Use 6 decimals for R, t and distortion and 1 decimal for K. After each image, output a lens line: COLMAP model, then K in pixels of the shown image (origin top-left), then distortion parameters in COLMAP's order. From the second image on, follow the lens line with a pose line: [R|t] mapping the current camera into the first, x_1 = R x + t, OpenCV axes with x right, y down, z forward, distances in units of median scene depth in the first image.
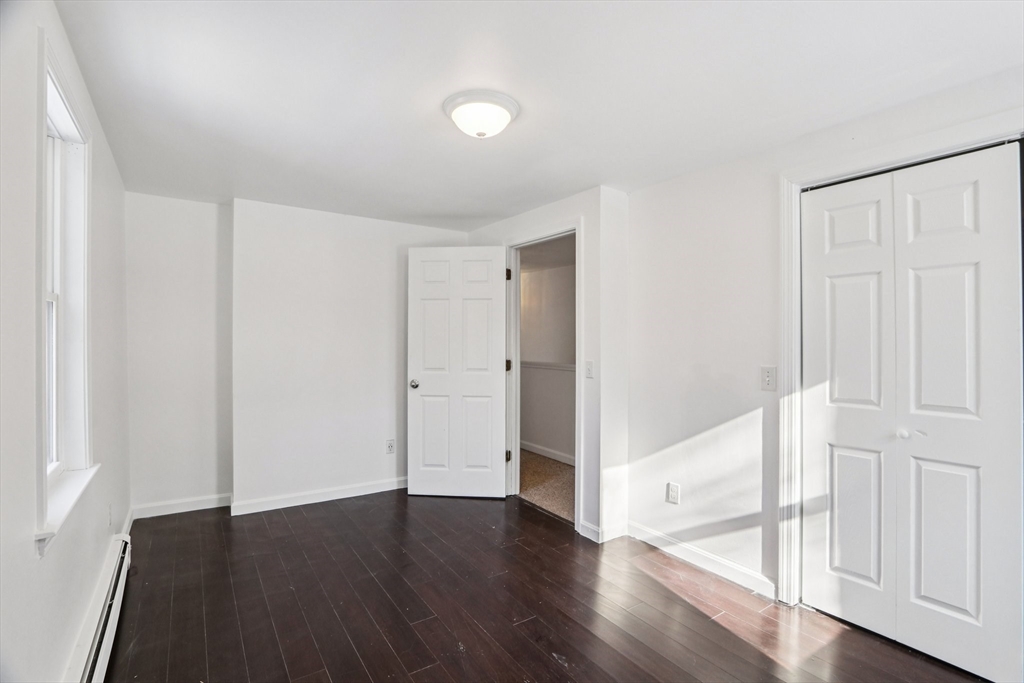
lens RADIAL K [[493.5, 0, 504.3], [0, 493.5, 342.4], [0, 0, 1]] dist [-0.000461, 0.000134]
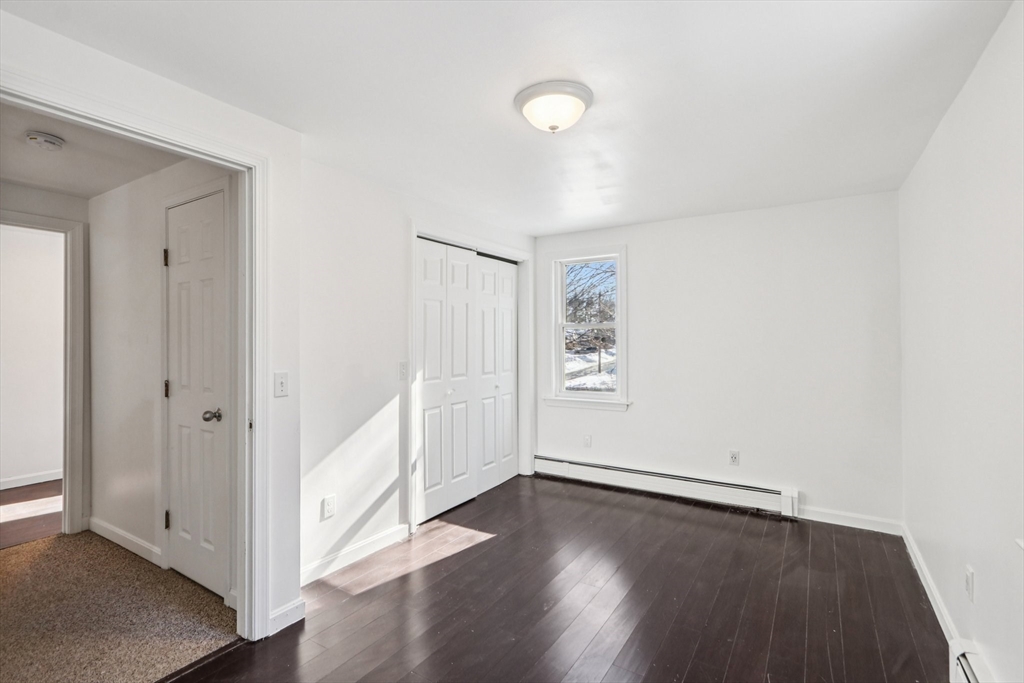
lens RADIAL K [[493.5, 0, 504.3], [0, 493.5, 342.4], [0, 0, 1]] dist [-0.000461, 0.000134]
pose [[-0.418281, -0.003687, 0.908310, -0.754614], [0.007706, 0.999941, 0.007607, -0.008369], [-0.908285, 0.010181, -0.418228, 1.291592]]
